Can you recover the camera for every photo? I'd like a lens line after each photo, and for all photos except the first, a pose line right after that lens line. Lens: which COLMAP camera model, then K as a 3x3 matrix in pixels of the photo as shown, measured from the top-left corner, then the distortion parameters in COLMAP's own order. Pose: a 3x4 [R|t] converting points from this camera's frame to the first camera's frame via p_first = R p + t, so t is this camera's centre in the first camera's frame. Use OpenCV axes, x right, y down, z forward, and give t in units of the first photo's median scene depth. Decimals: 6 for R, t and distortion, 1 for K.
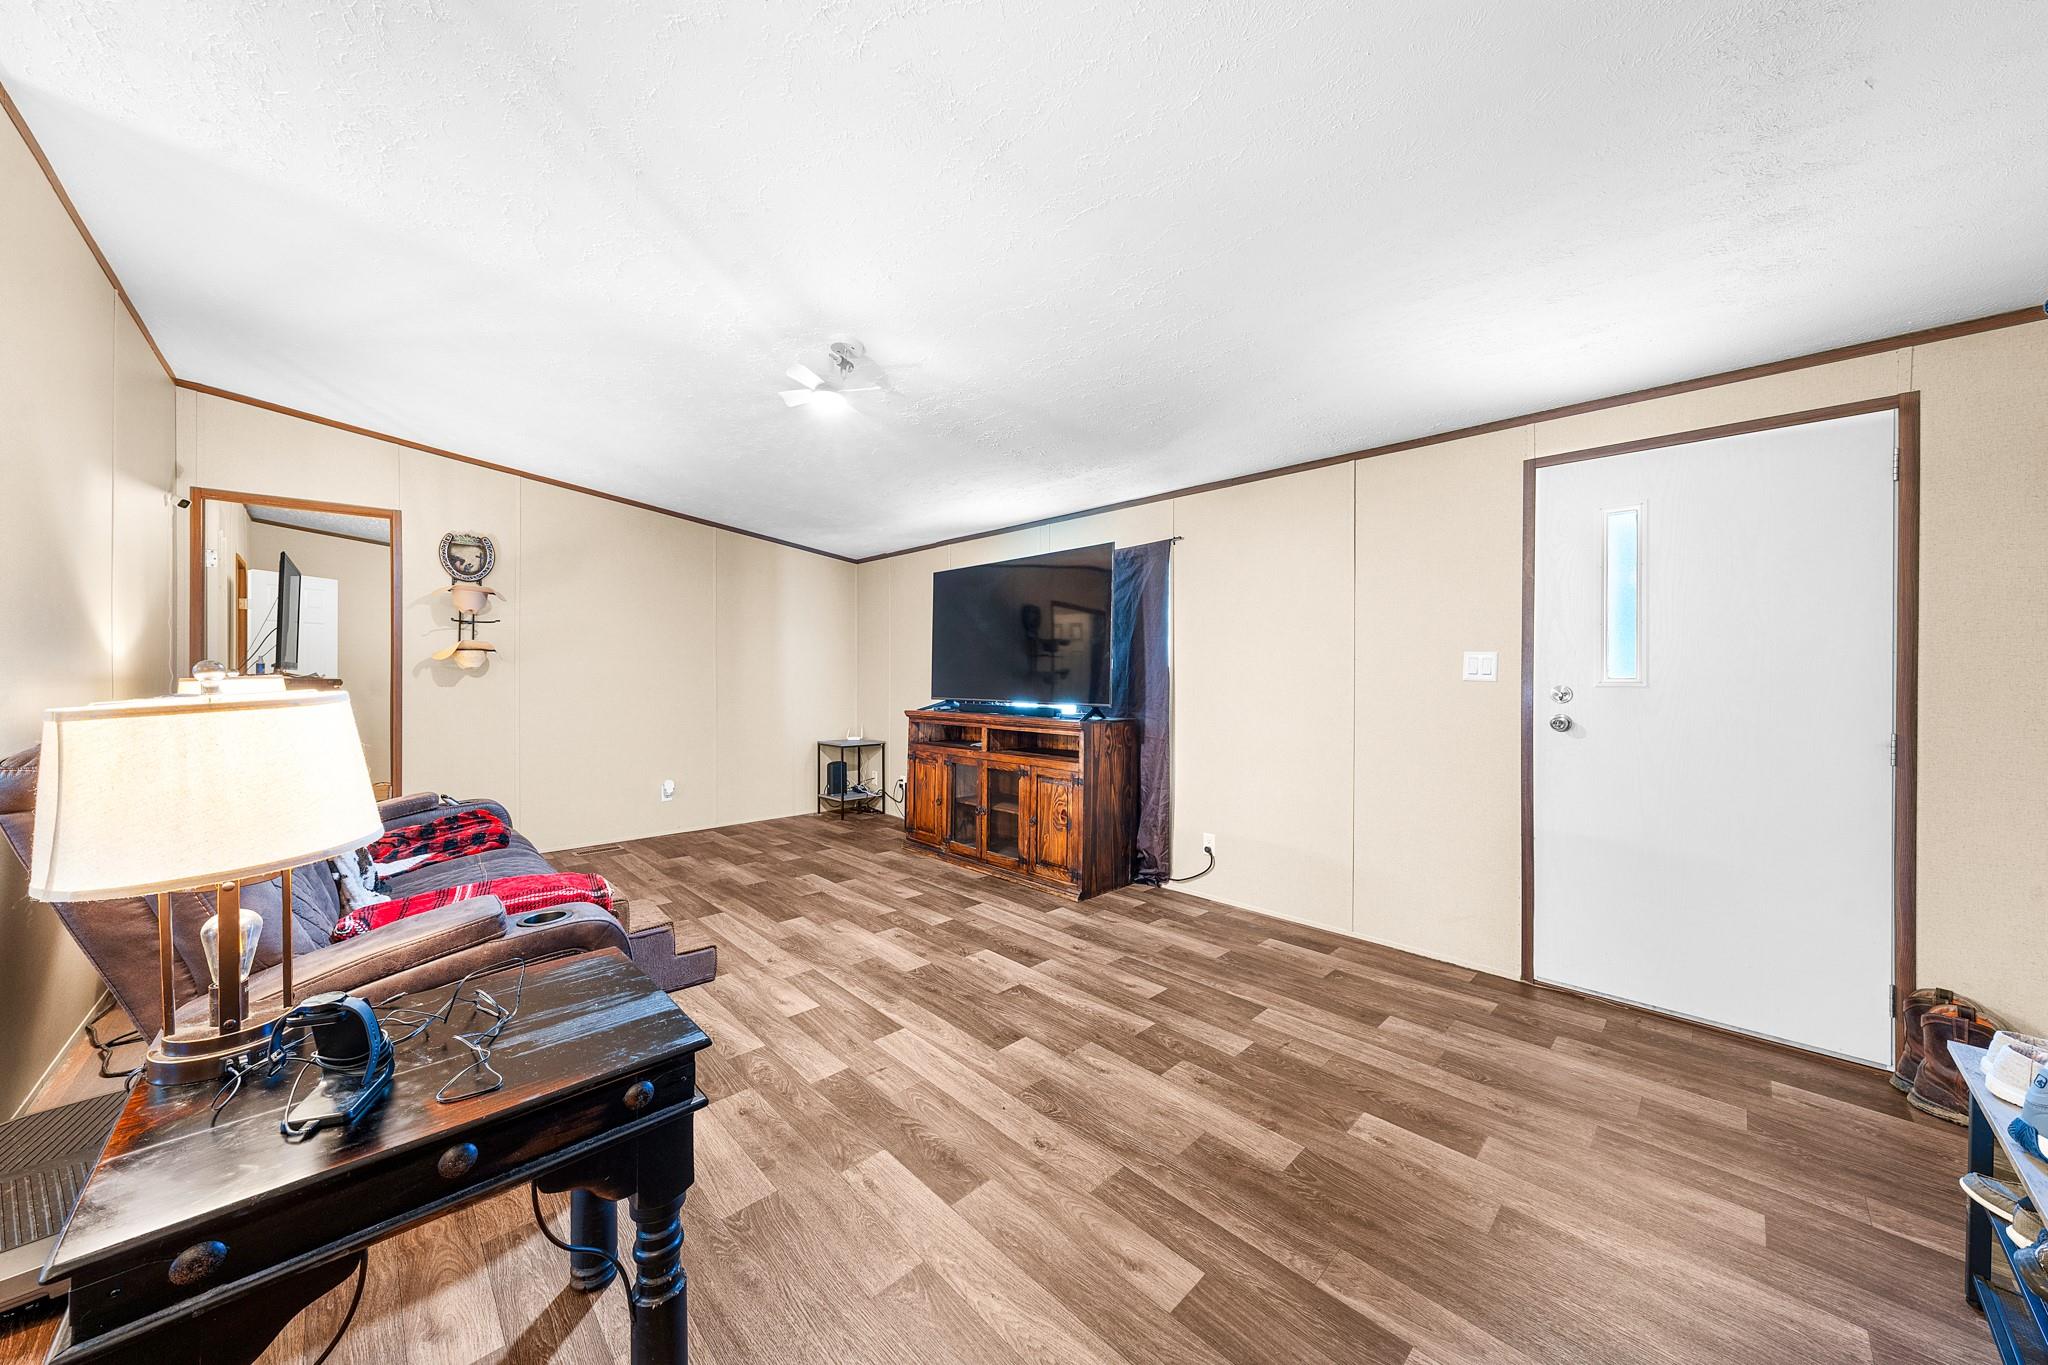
lens RADIAL K [[698.2, 0, 1012.8], [0, 698.2, 643.8], [0, 0, 1]] dist [0.000650, 0.000058]
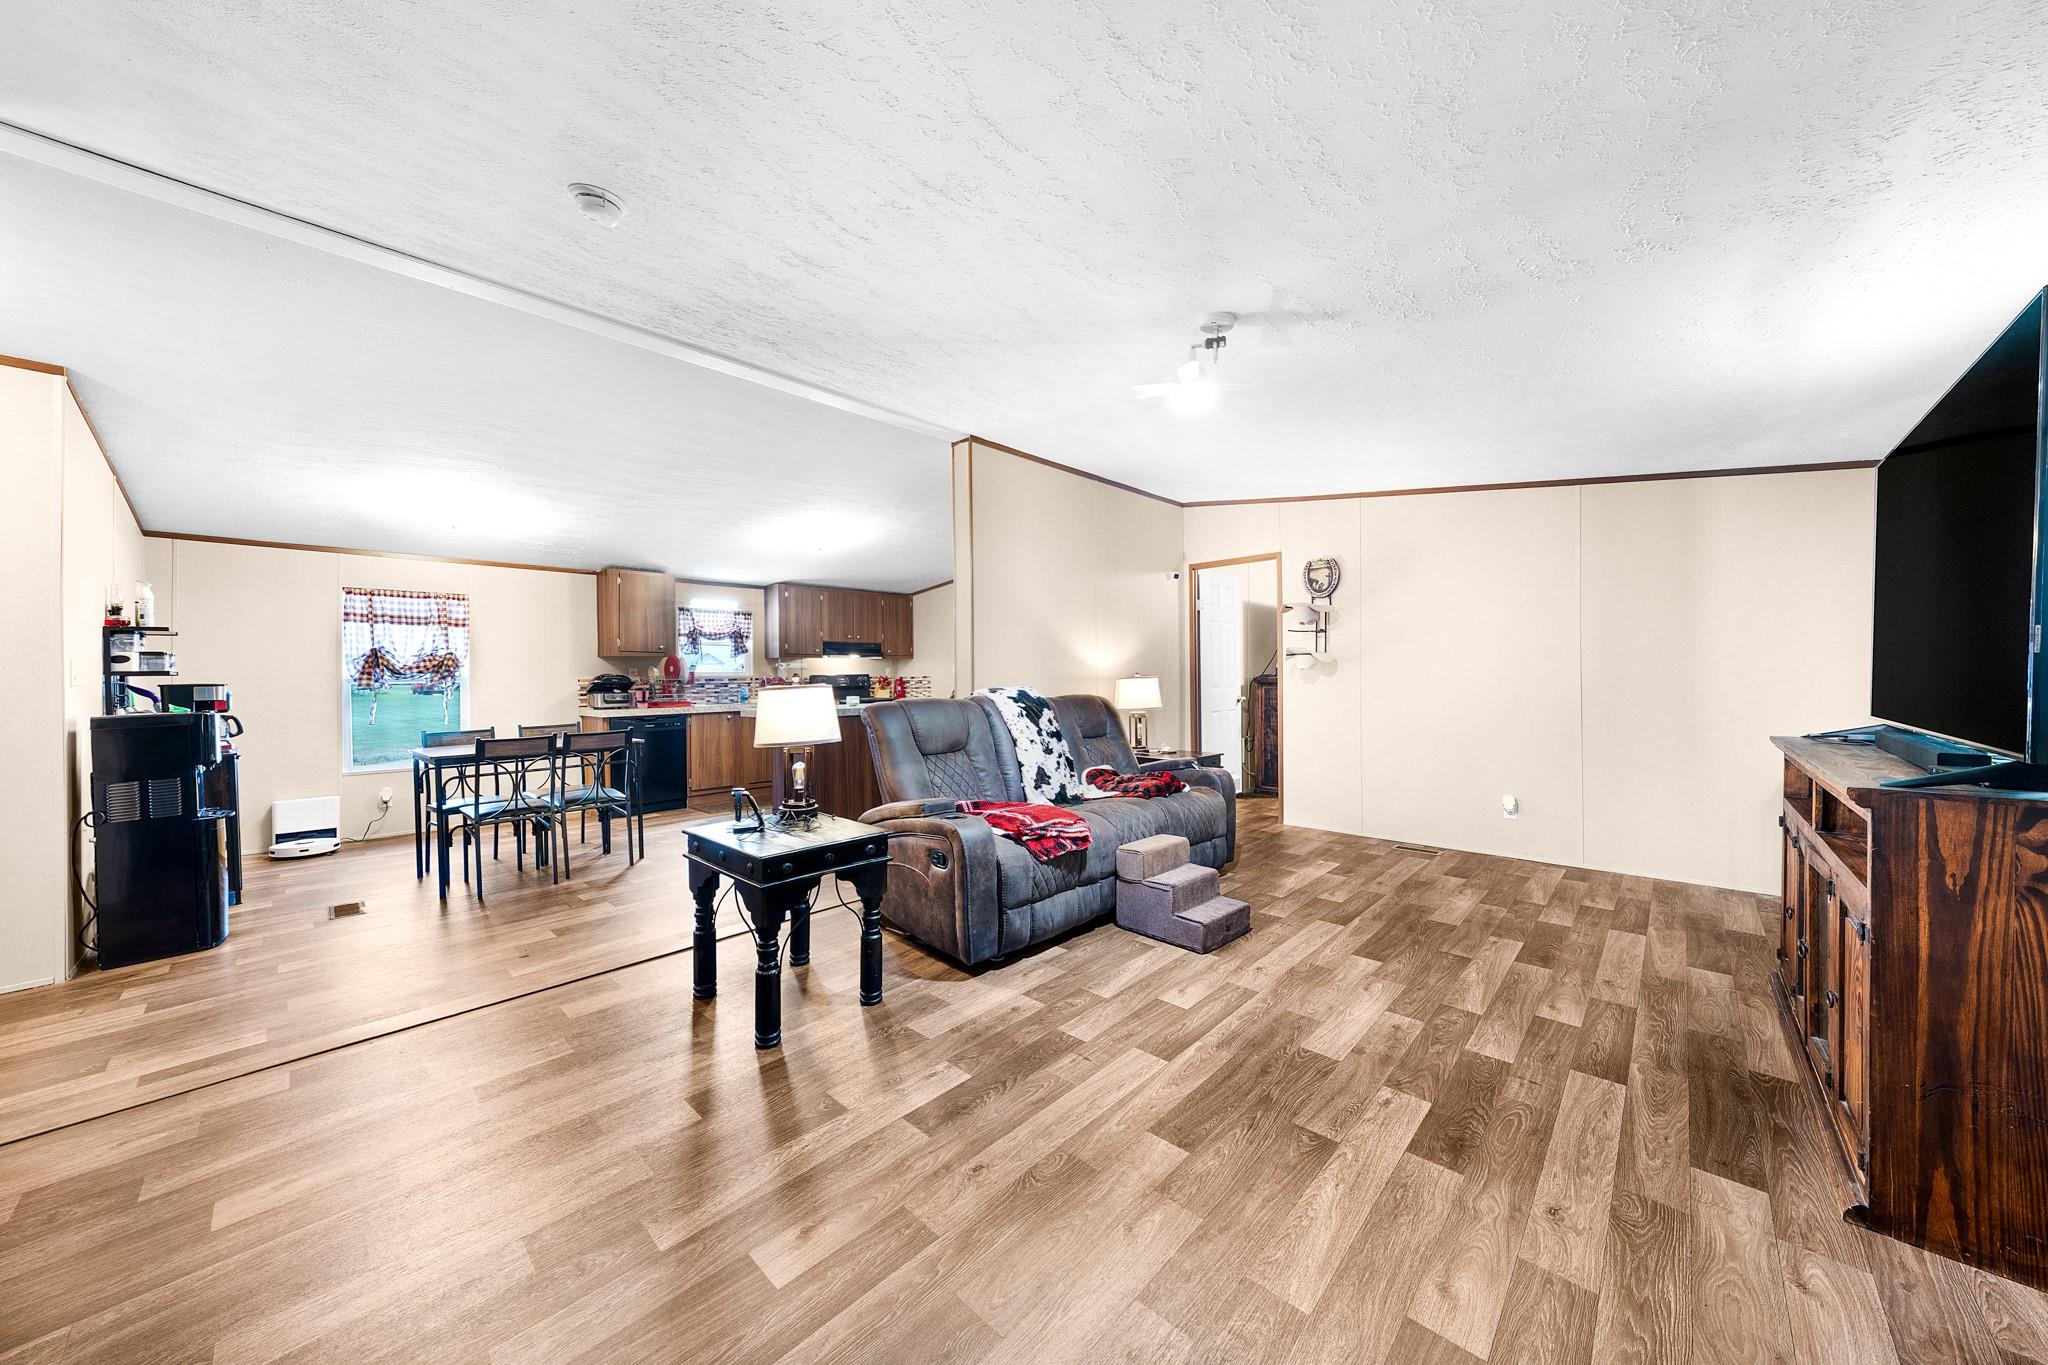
lens RADIAL K [[698.2, 0, 1024.7], [0, 698.2, 673.7], [0, 0, 1]] dist [0.000650, 0.000058]
pose [[0.056589, -0.002867, -0.998393, 0.562143], [0.049607, 0.998769, -0.000057, 0.022744], [0.997164, -0.049525, 0.056661, 0.585323]]
